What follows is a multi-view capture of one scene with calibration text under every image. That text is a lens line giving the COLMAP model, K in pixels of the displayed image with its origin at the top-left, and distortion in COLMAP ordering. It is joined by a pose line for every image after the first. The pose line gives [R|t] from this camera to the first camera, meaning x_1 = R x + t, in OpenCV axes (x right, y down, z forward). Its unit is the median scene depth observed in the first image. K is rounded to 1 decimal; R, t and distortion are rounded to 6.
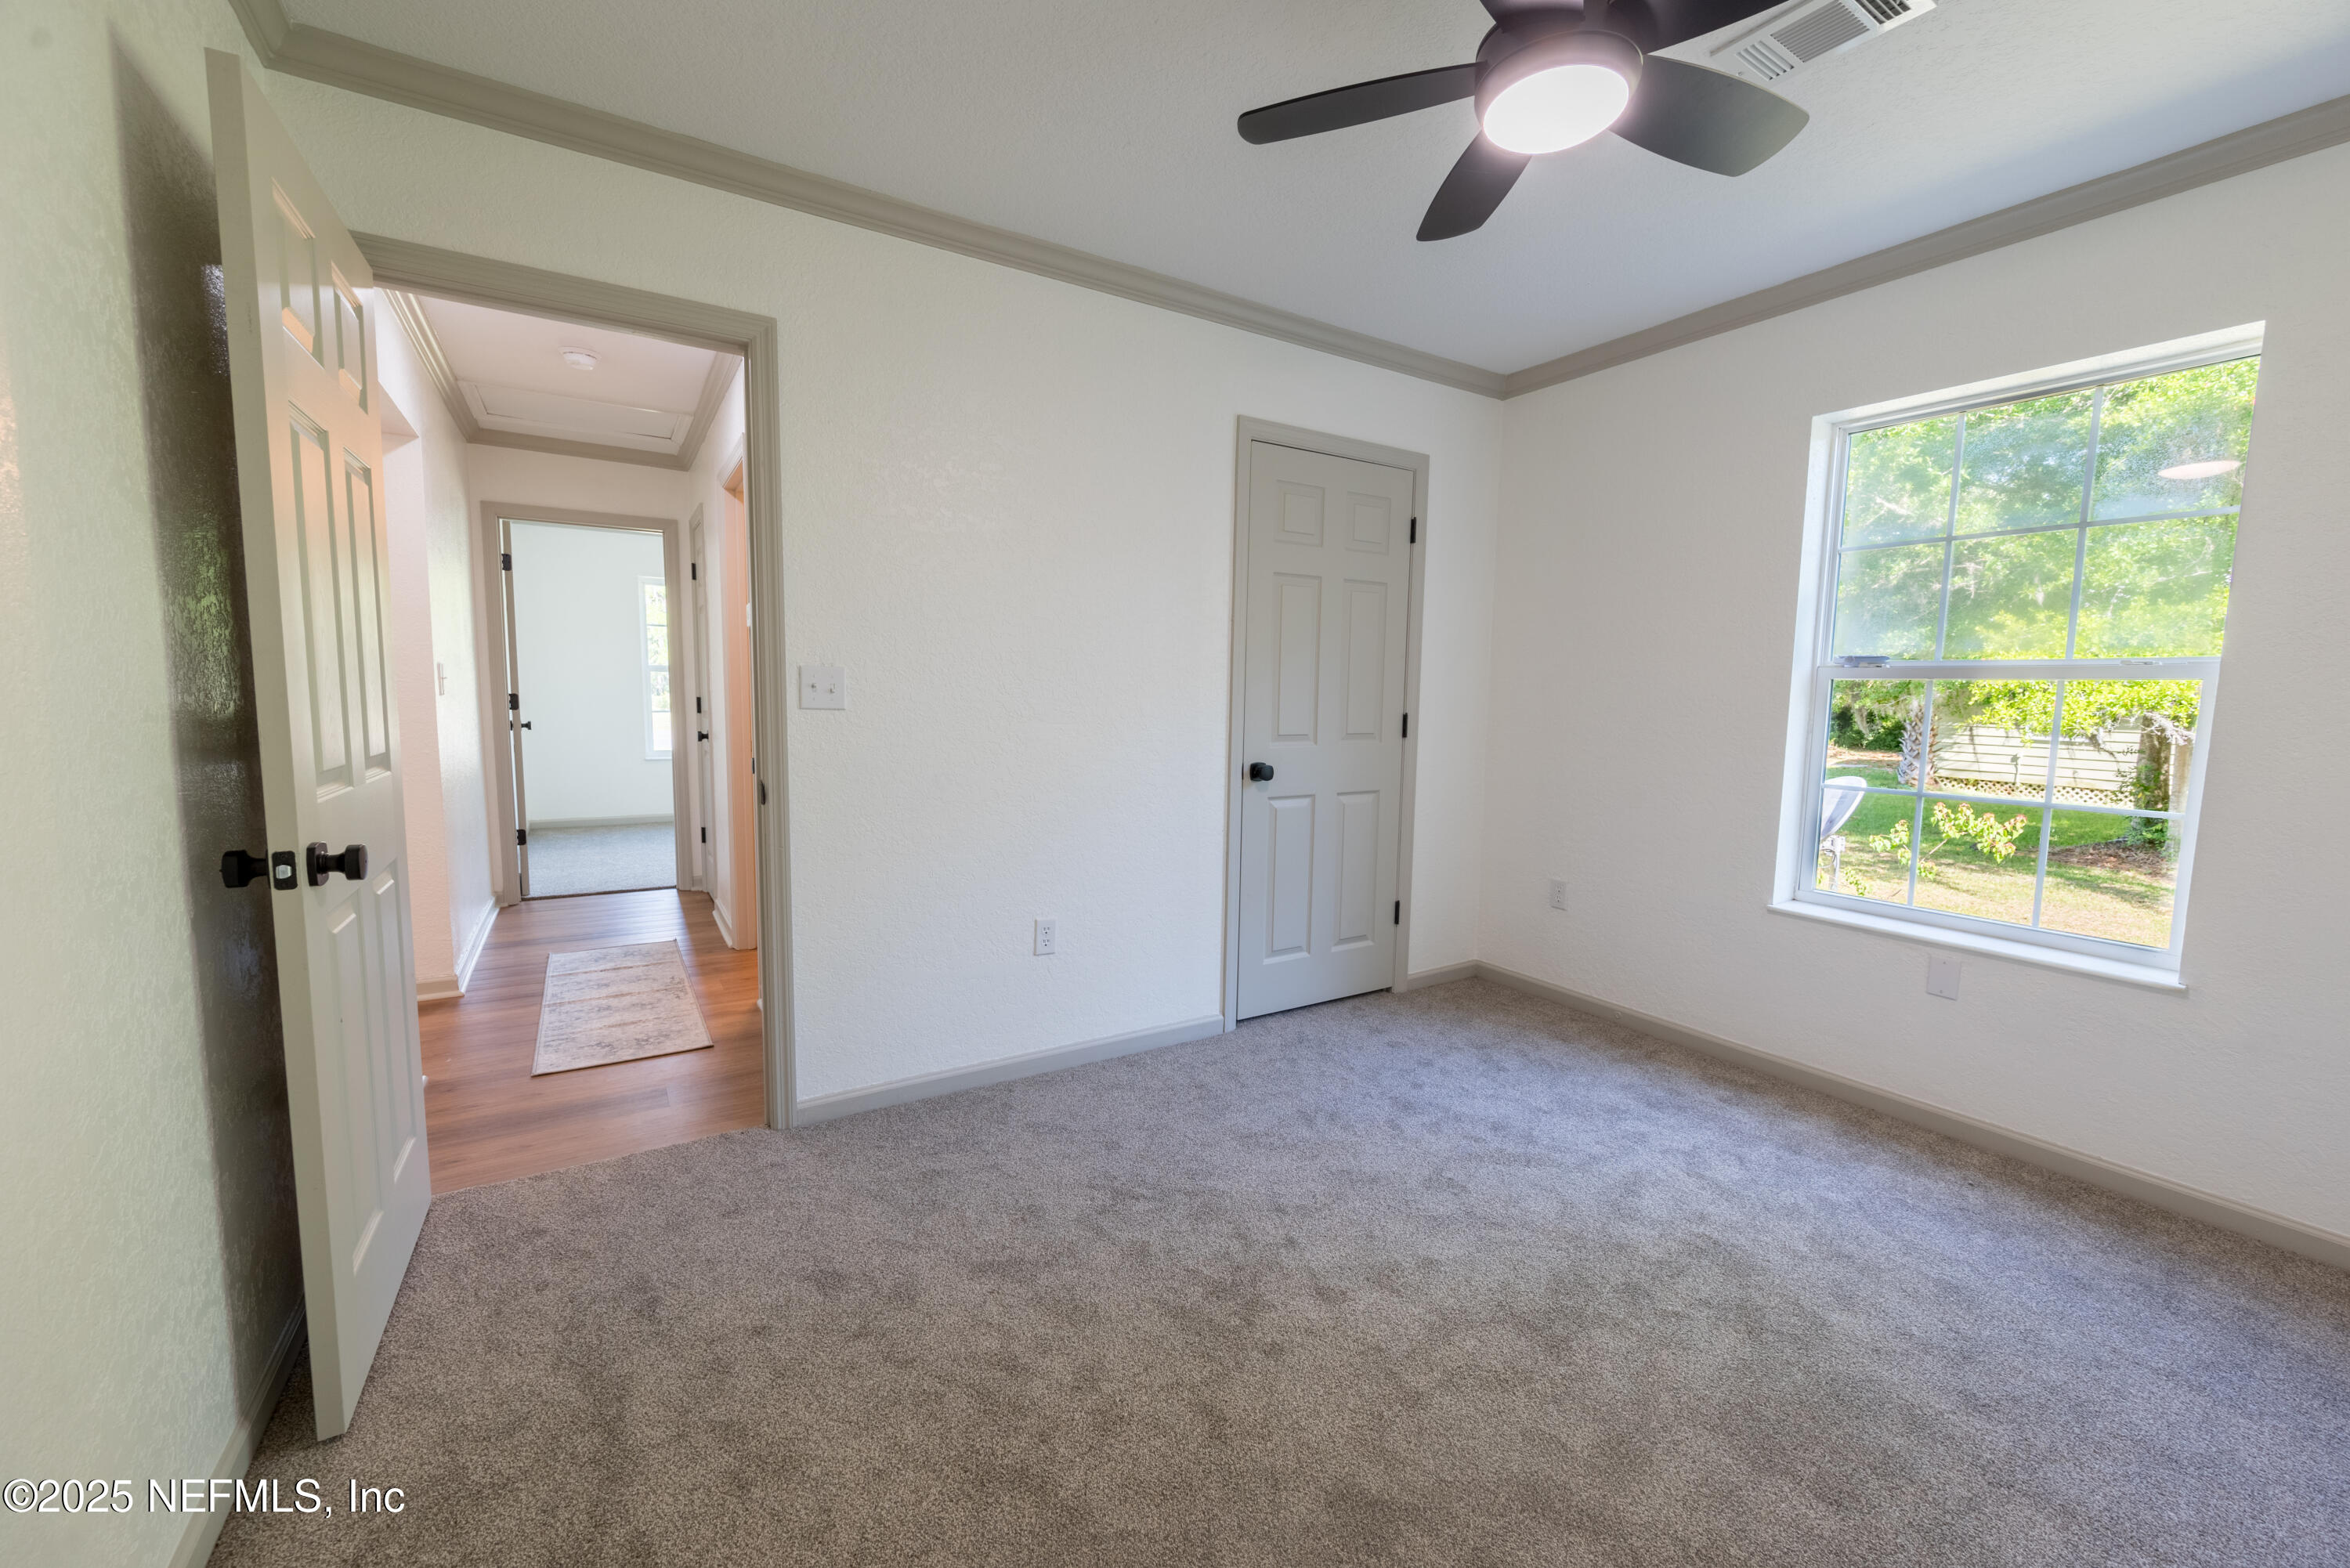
lens RADIAL K [[934.4, 0, 1182.5], [0, 934.4, 783.7], [0, 0, 1]] dist [-0.001772, -0.000111]
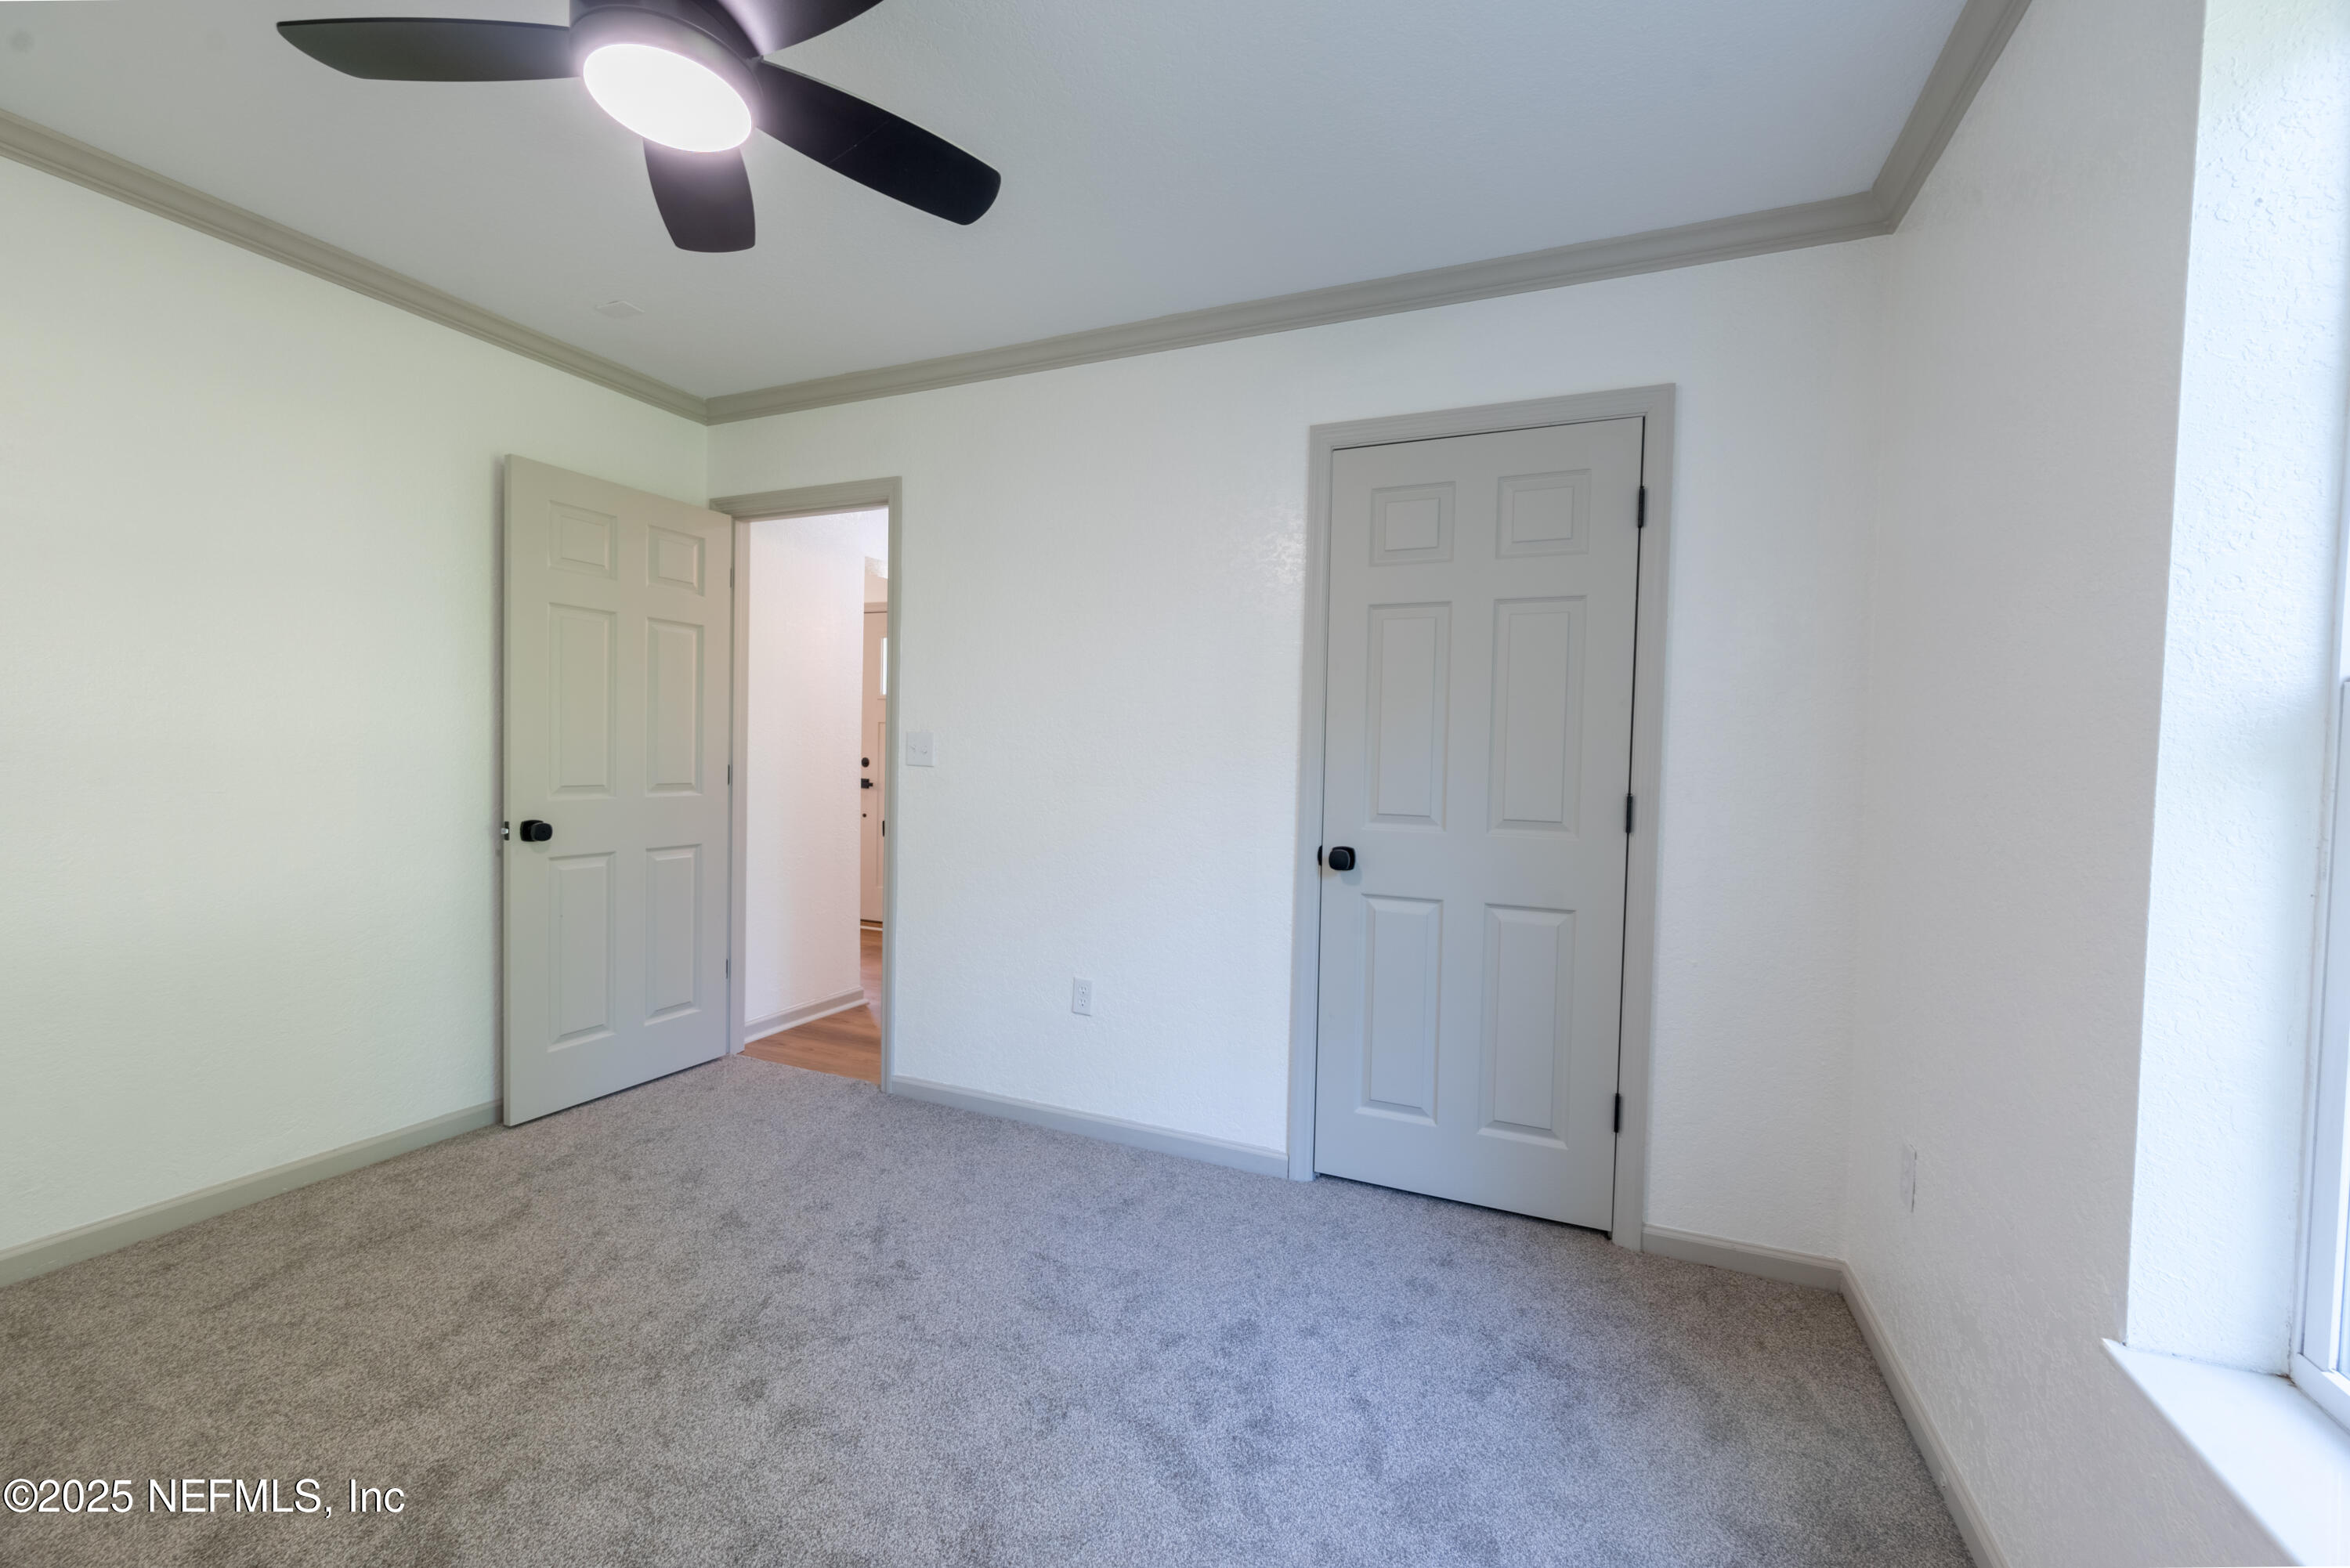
lens RADIAL K [[958.2, 0, 1184.4], [0, 958.2, 780.8], [0, 0, 1]] dist [-0.000653, 0.000015]
pose [[0.557683, 0.024493, -0.829693, 0.702559], [-0.097441, 0.994585, -0.036135, -0.036937], [0.824315, 0.100998, 0.557050, 0.454672]]
